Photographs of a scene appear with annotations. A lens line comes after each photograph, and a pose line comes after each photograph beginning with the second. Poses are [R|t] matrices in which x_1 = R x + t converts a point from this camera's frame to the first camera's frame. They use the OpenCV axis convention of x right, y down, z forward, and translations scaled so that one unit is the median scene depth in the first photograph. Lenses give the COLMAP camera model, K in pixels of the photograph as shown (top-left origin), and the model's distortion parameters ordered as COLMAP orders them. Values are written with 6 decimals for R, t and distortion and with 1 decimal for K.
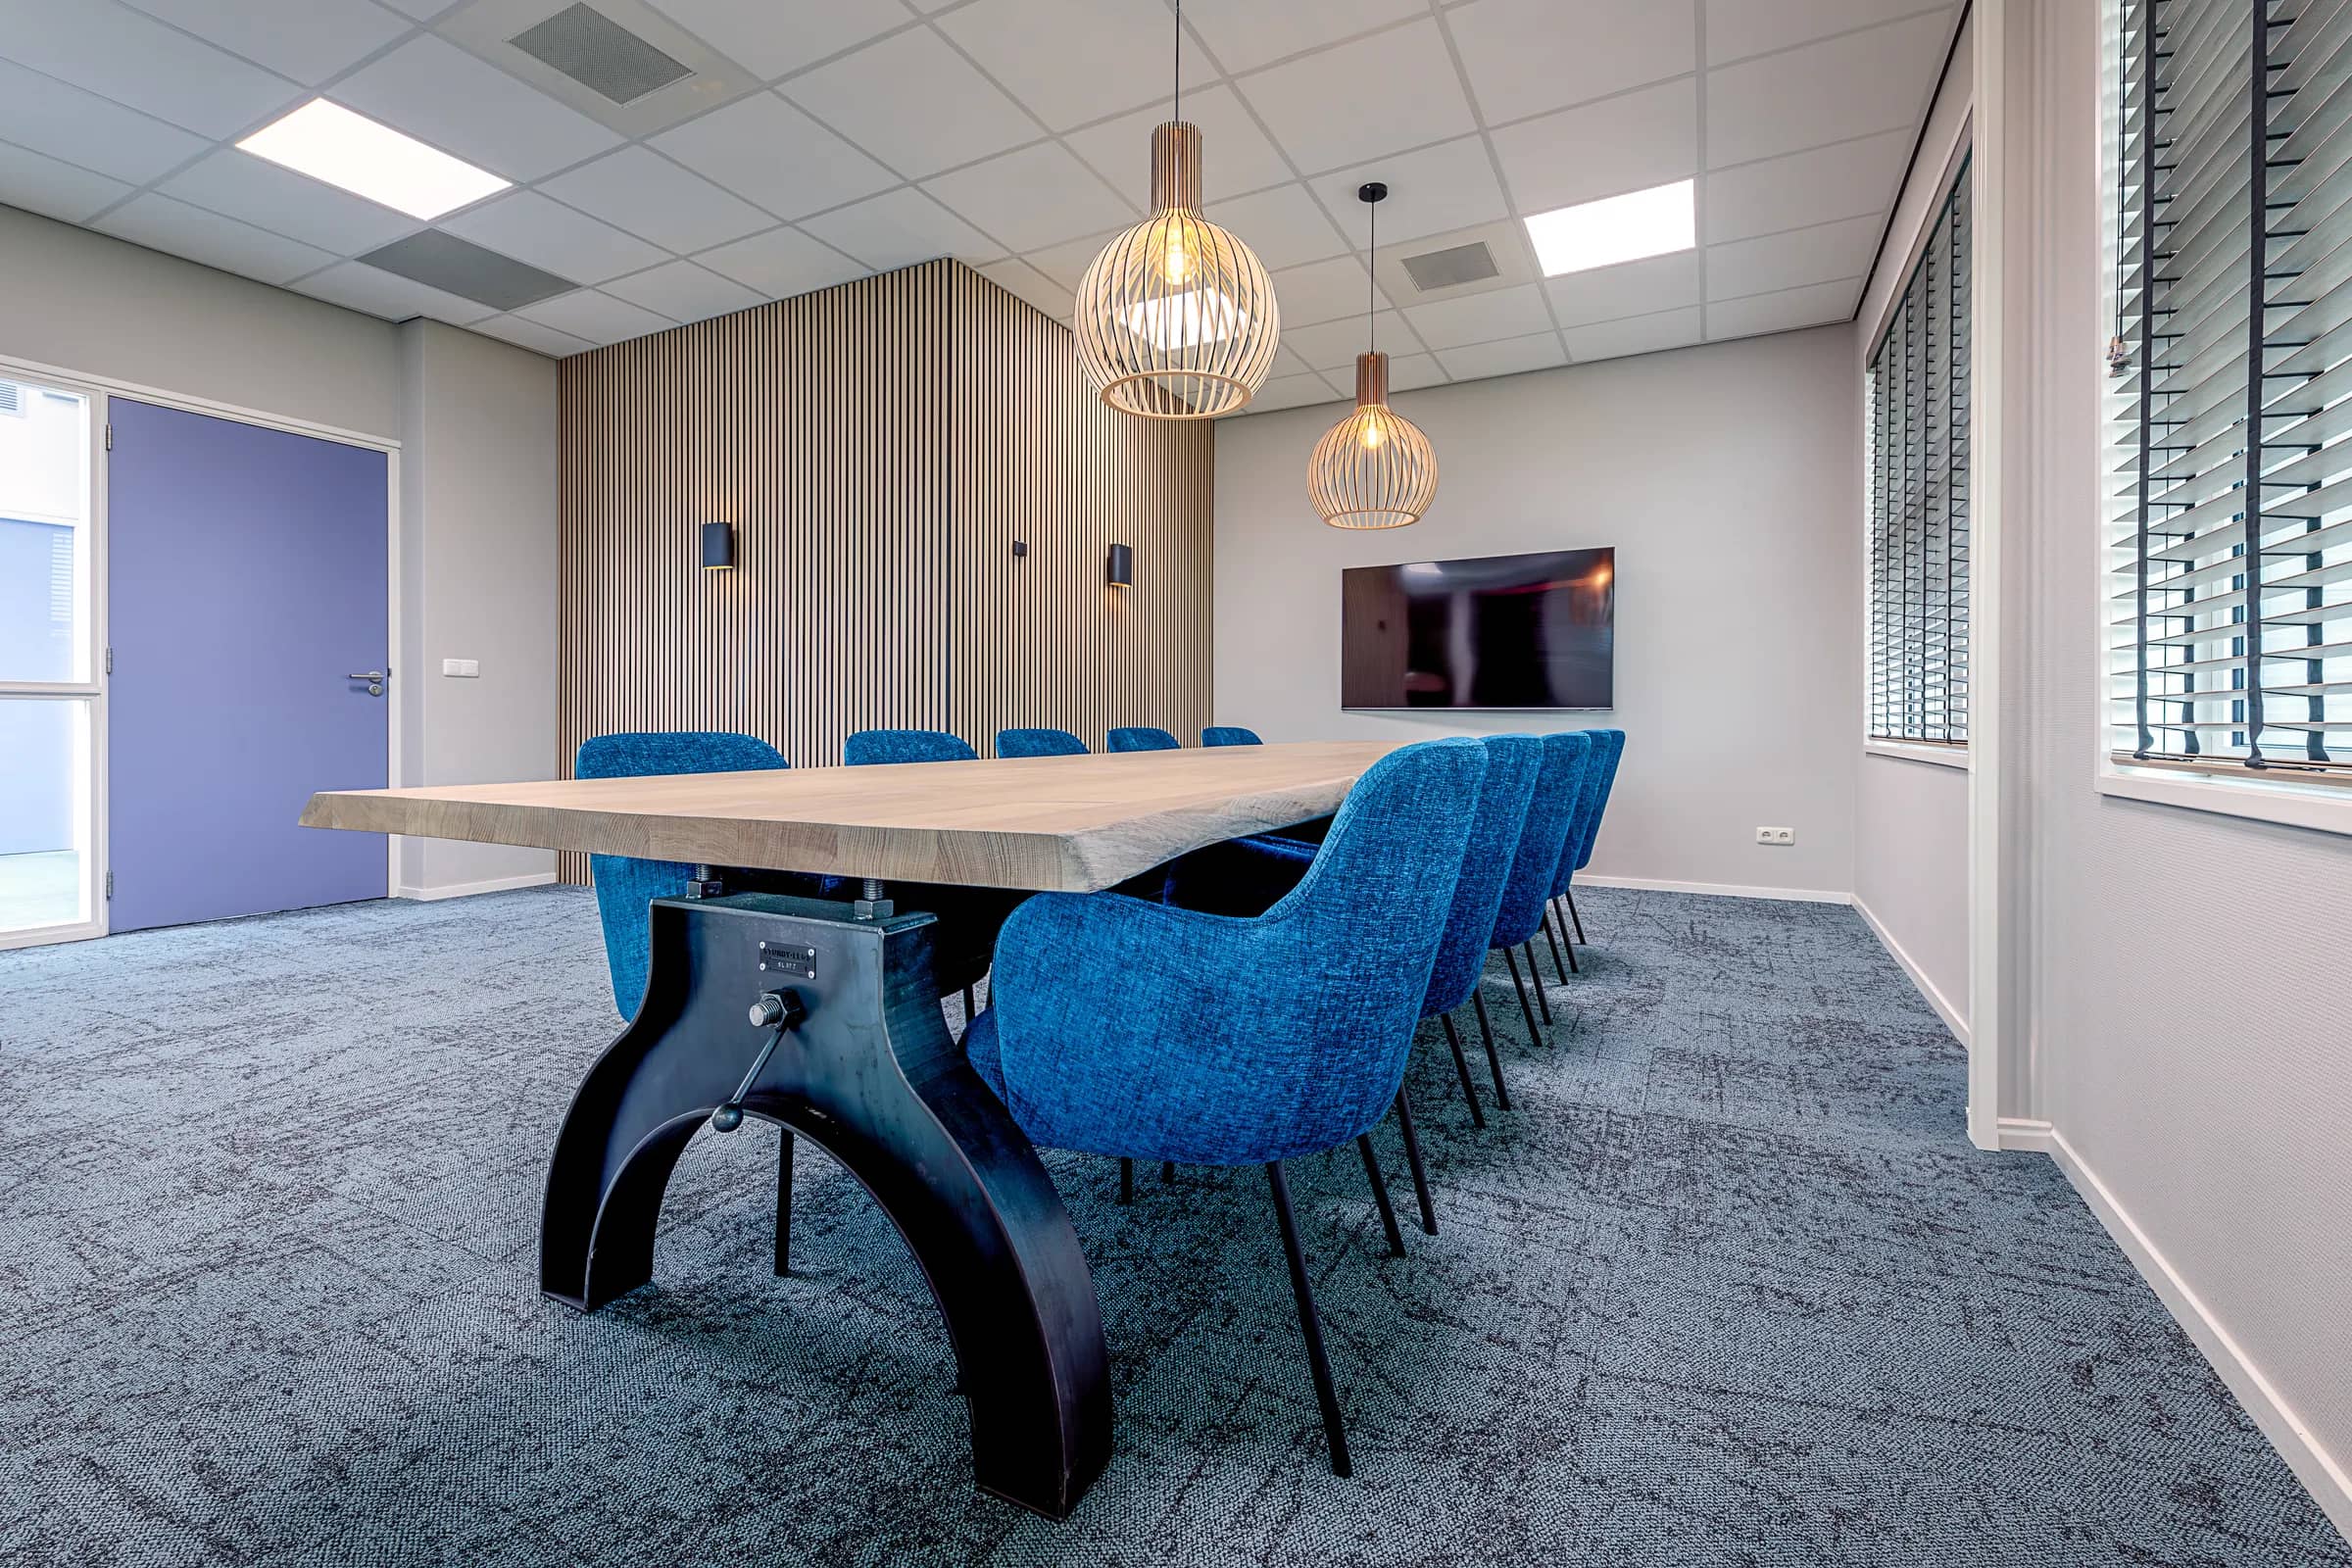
lens RADIAL K [[1025.8, 0, 1168.8], [0, 1025.8, 725.0], [0, 0, 1]] dist [0.013595, -0.000168]
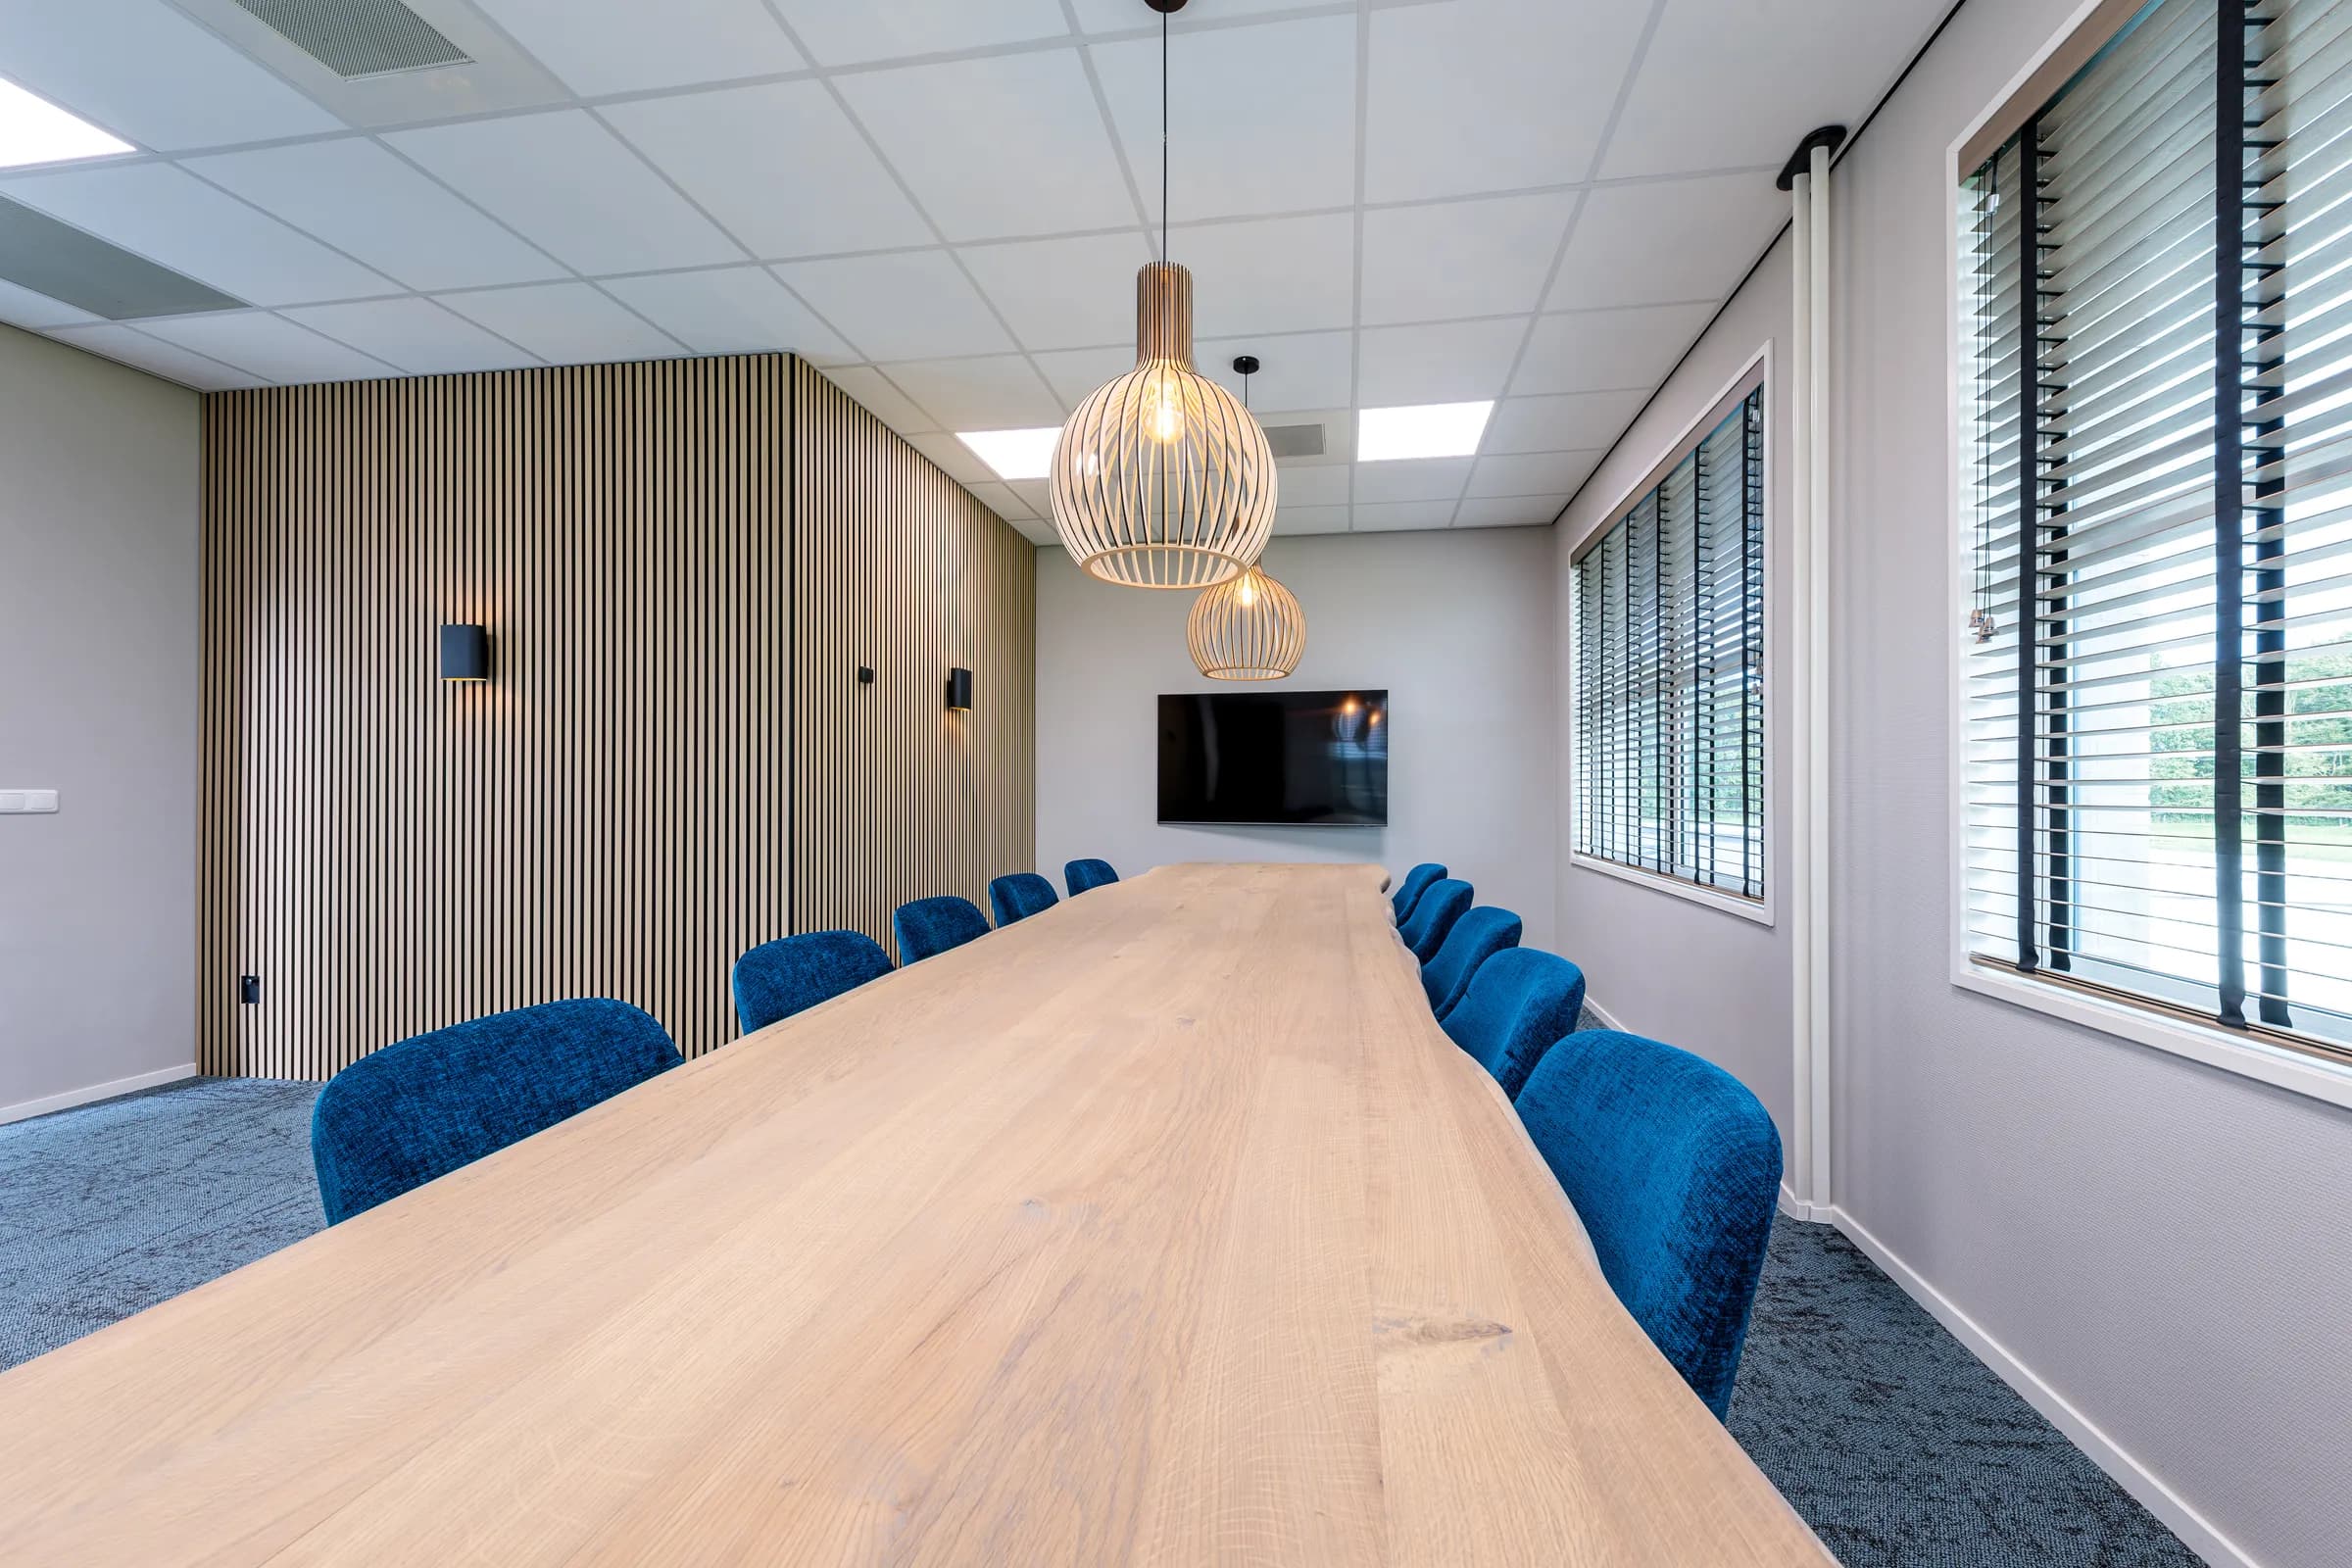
lens RADIAL K [[827.4, 0, 1176.8], [0, 827.4, 768.8], [0, 0, 1]] dist [0.010528, -0.003499]
pose [[0.939979, 0.003172, 0.341217, -0.143201], [-0.003420, 0.999994, 0.000127, -0.091549], [-0.341214, -0.001286, 0.939985, 0.200263]]
